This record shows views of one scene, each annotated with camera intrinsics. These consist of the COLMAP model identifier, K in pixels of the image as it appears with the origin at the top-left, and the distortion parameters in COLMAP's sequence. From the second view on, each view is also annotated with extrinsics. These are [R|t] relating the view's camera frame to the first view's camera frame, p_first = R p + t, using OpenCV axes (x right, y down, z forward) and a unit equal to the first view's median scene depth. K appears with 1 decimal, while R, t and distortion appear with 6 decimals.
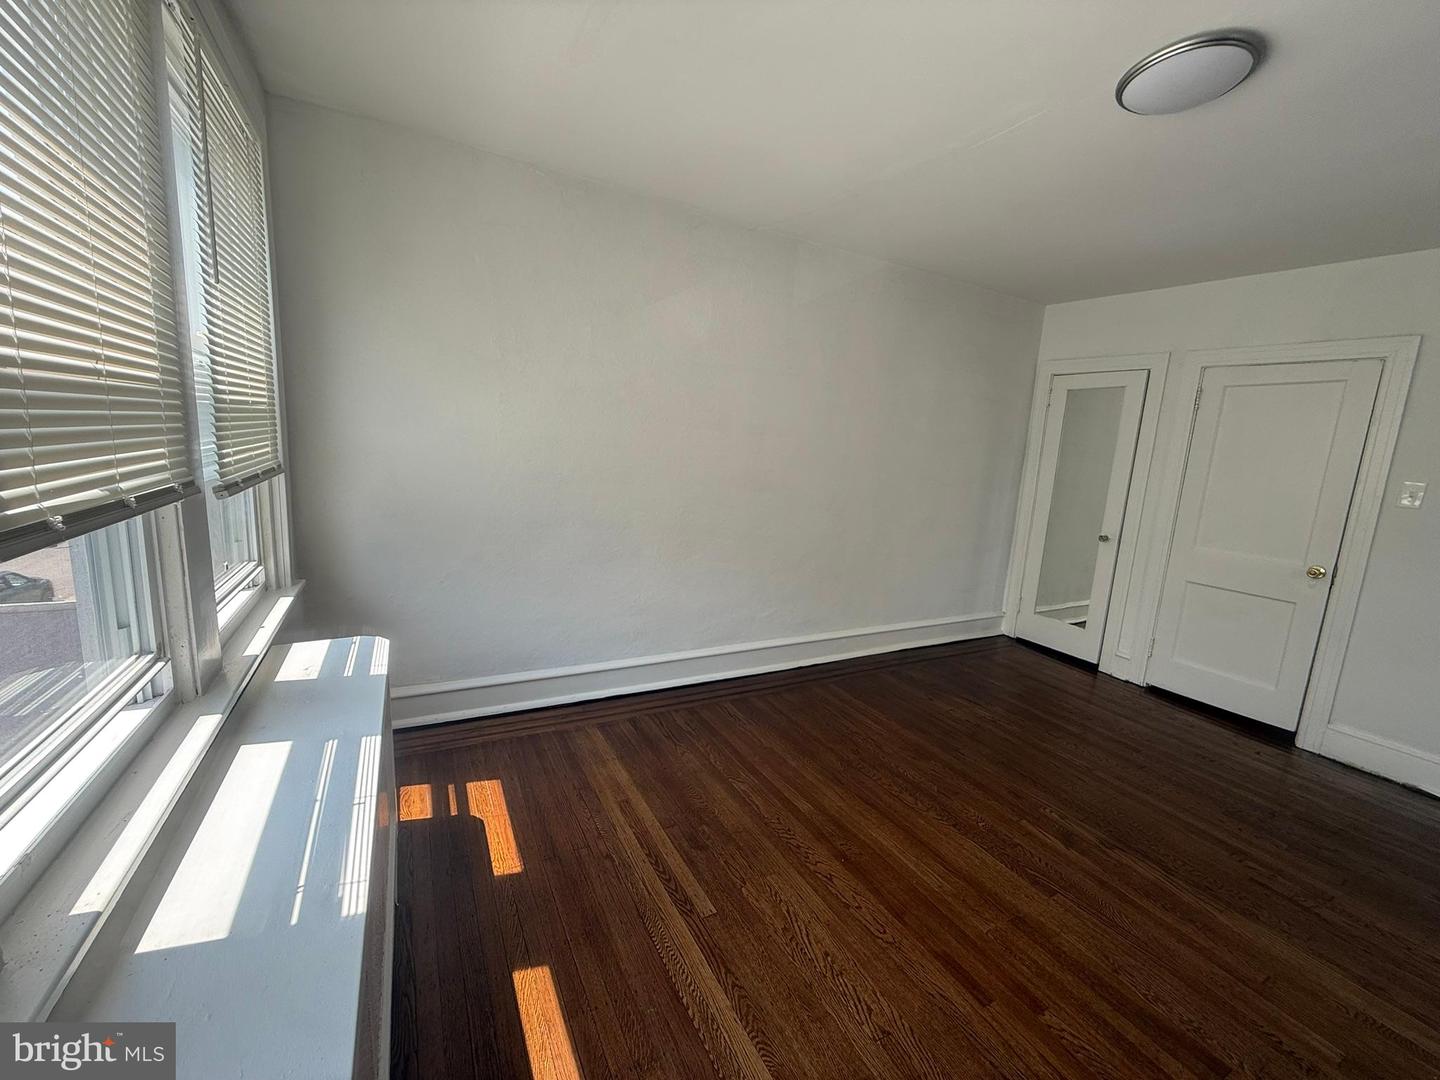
lens RADIAL K [[576.1, 0, 721.3], [0, 576.1, 544.2], [0, 0, 1]] dist [0.001495, 0.000177]
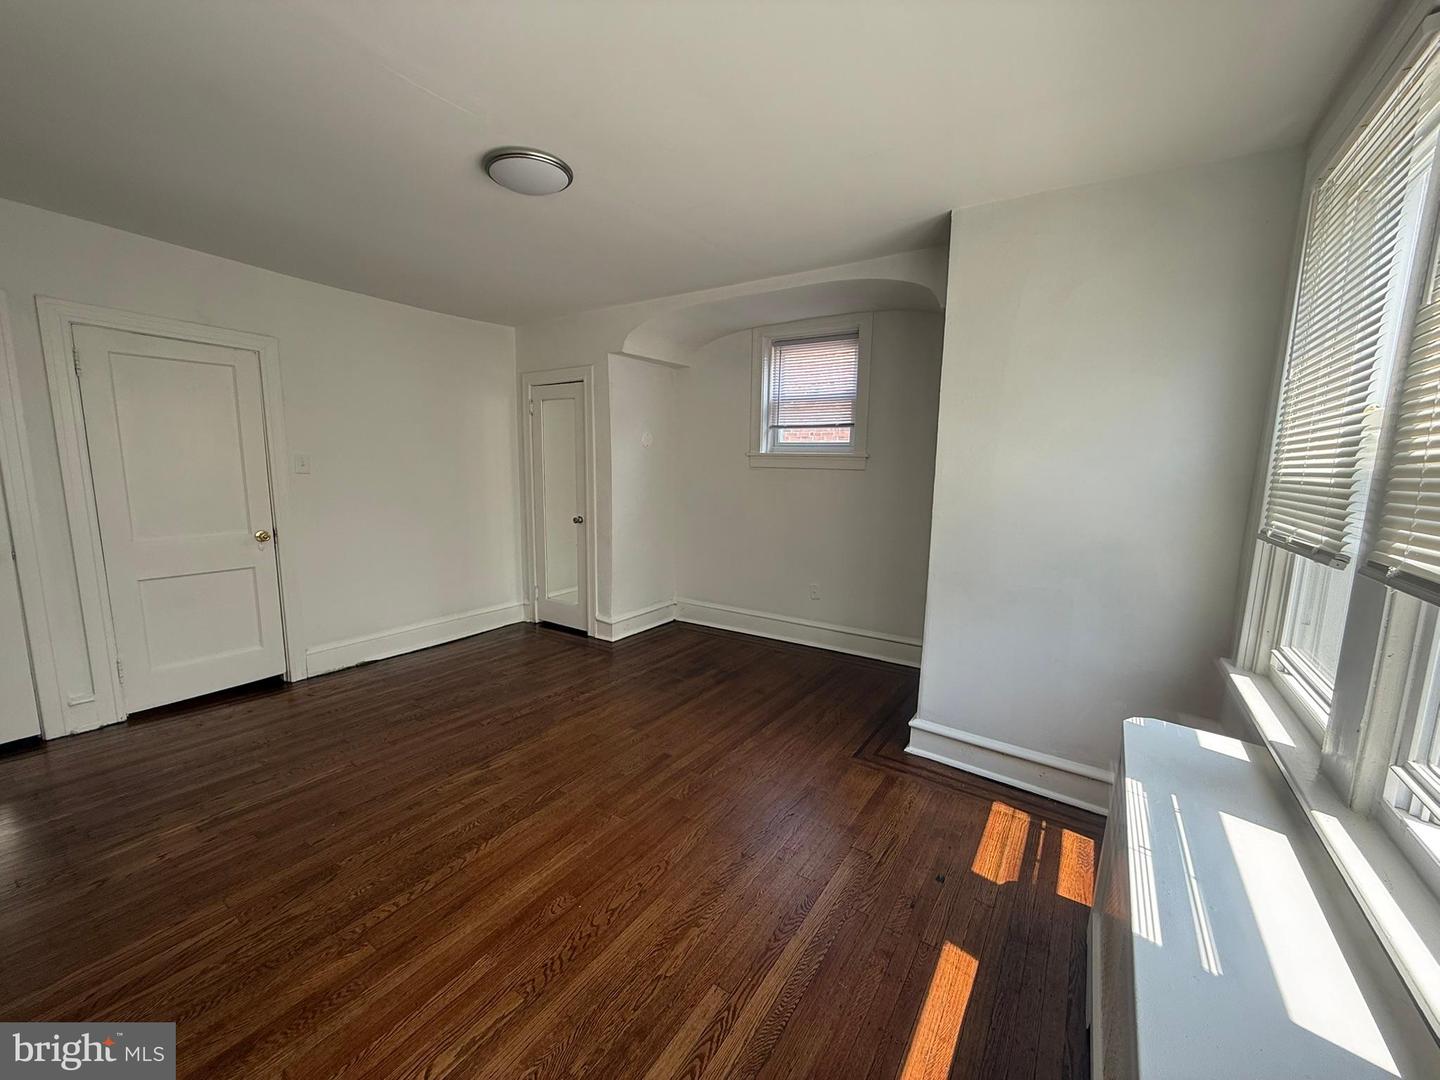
lens RADIAL K [[576.1, 0, 710.5], [0, 576.1, 545.3], [0, 0, 1]] dist [0.001495, 0.000177]
pose [[-0.456431, -0.196428, 0.867806, -0.373377], [0.106673, 0.956212, 0.272544, -0.152350], [-0.883341, 0.216969, -0.415491, 0.702513]]
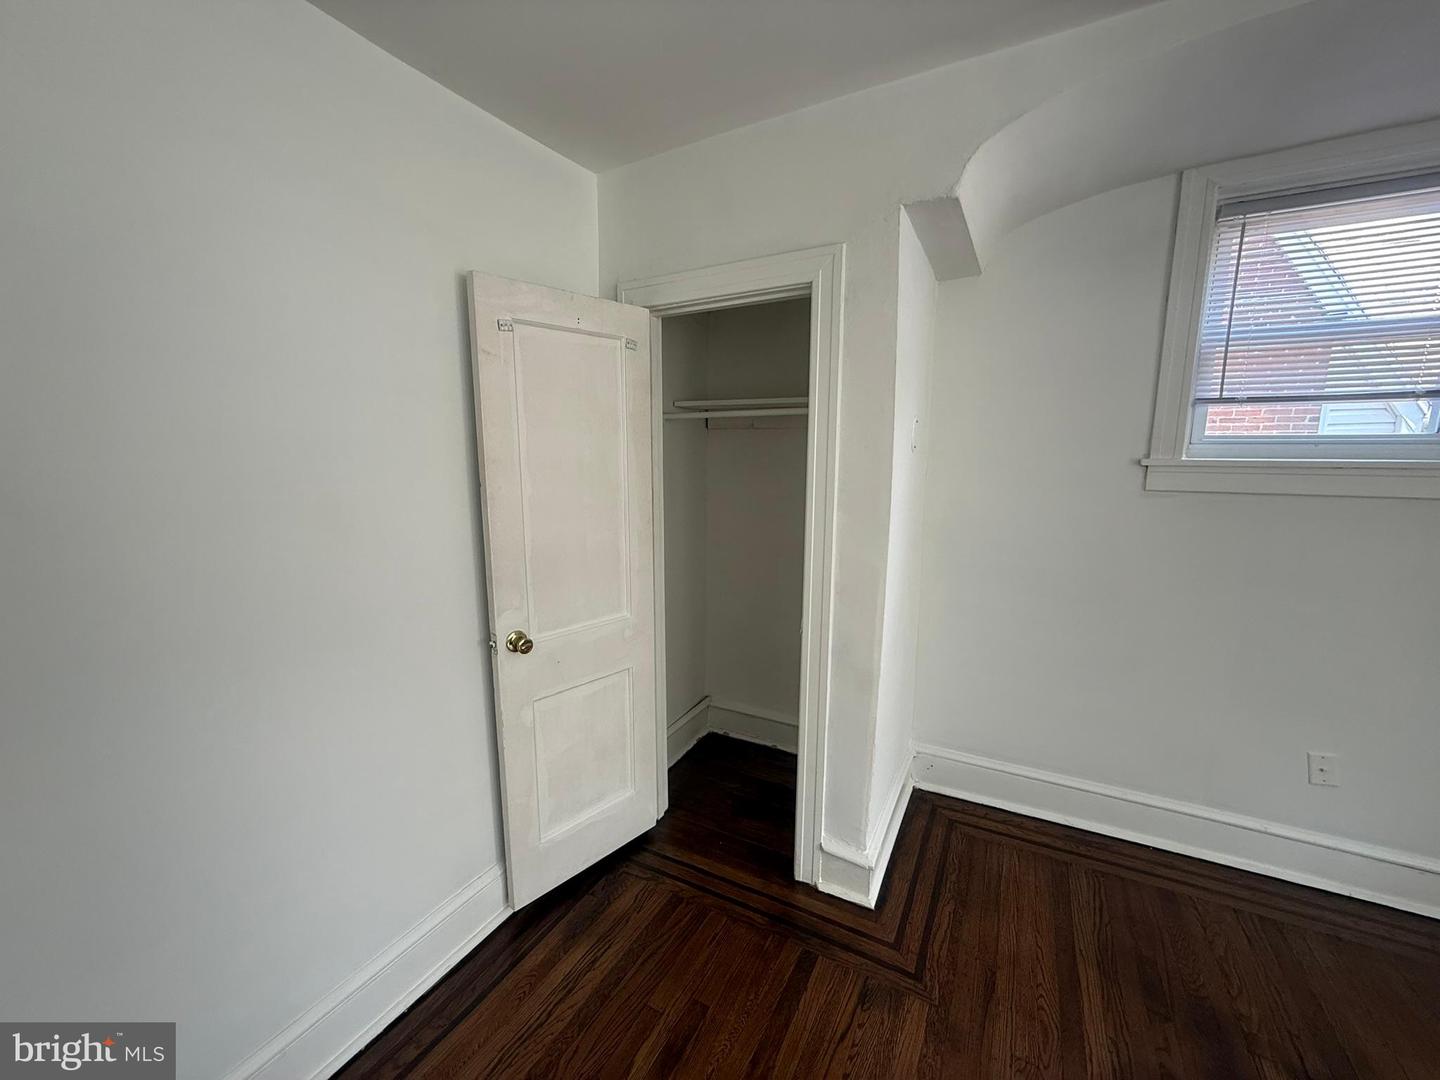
lens RADIAL K [[576.1, 0, 695.7], [0, 576.1, 539.8], [0, 0, 1]] dist [0.001495, 0.000177]
pose [[-0.547937, -0.194906, 0.813497, 0.676532], [0.106075, 0.948439, 0.298684, -0.130961], [-0.829767, 0.249951, -0.499010, 0.740652]]
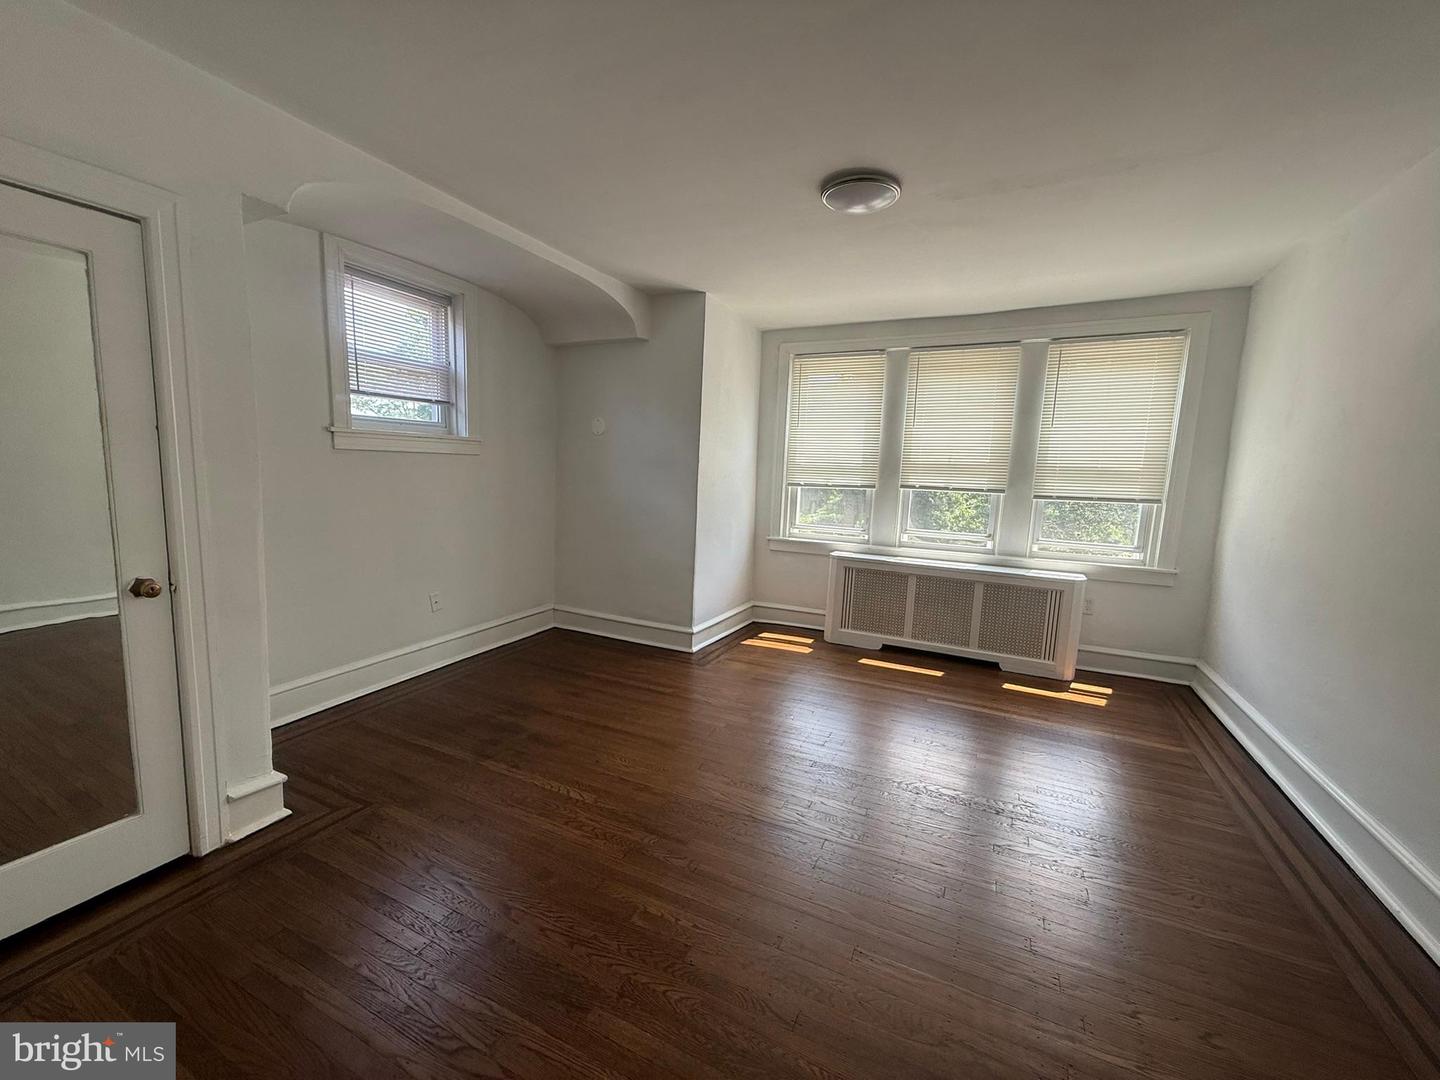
lens RADIAL K [[576.1, 0, 721.8], [0, 576.1, 536.7], [0, 0, 1]] dist [0.001495, 0.000177]
pose [[-0.806030, -0.012434, -0.591744, 1.008206], [-0.180859, 0.957134, 0.226241, -0.123817], [0.563565, 0.289380, -0.773728, 1.125128]]
